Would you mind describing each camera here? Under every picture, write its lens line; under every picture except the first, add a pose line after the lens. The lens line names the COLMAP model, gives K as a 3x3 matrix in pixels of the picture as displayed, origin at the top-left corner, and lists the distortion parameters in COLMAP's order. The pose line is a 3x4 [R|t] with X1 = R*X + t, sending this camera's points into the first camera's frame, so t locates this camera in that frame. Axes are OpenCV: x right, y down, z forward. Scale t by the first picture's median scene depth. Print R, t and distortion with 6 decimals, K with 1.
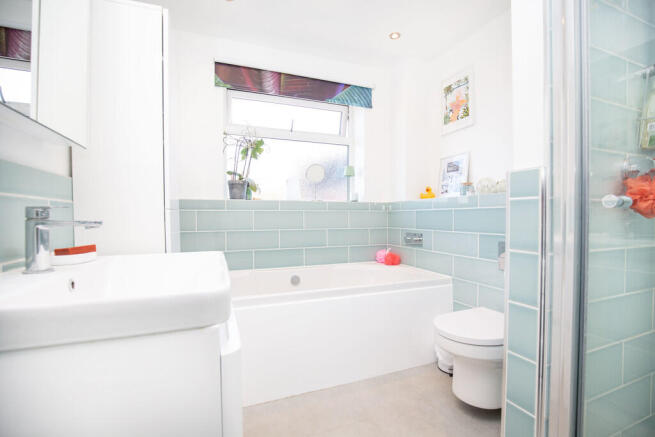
lens RADIAL K [[298.8, 0, 328.9], [0, 298.8, 219.9], [0, 0, 1]] dist [-0.006174, 0.000591]
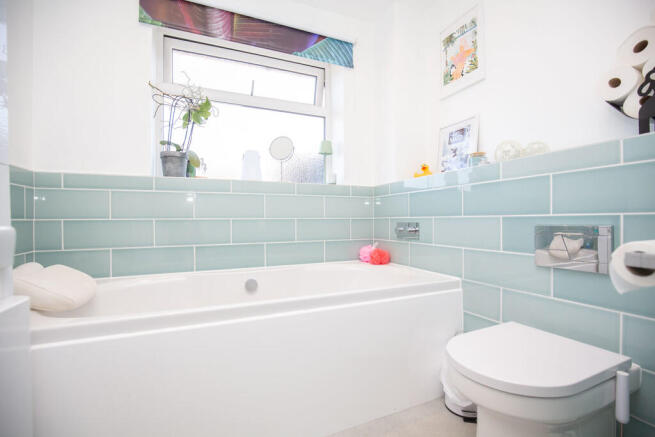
lens RADIAL K [[298.8, 0, 326.2], [0, 298.8, 218.9], [0, 0, 1]] dist [-0.006174, 0.000591]
pose [[0.999318, -0.004092, 0.036697, 0.046002], [0.004638, 0.999880, -0.014813, 0.046029], [-0.036632, 0.014973, 0.999217, 0.236926]]
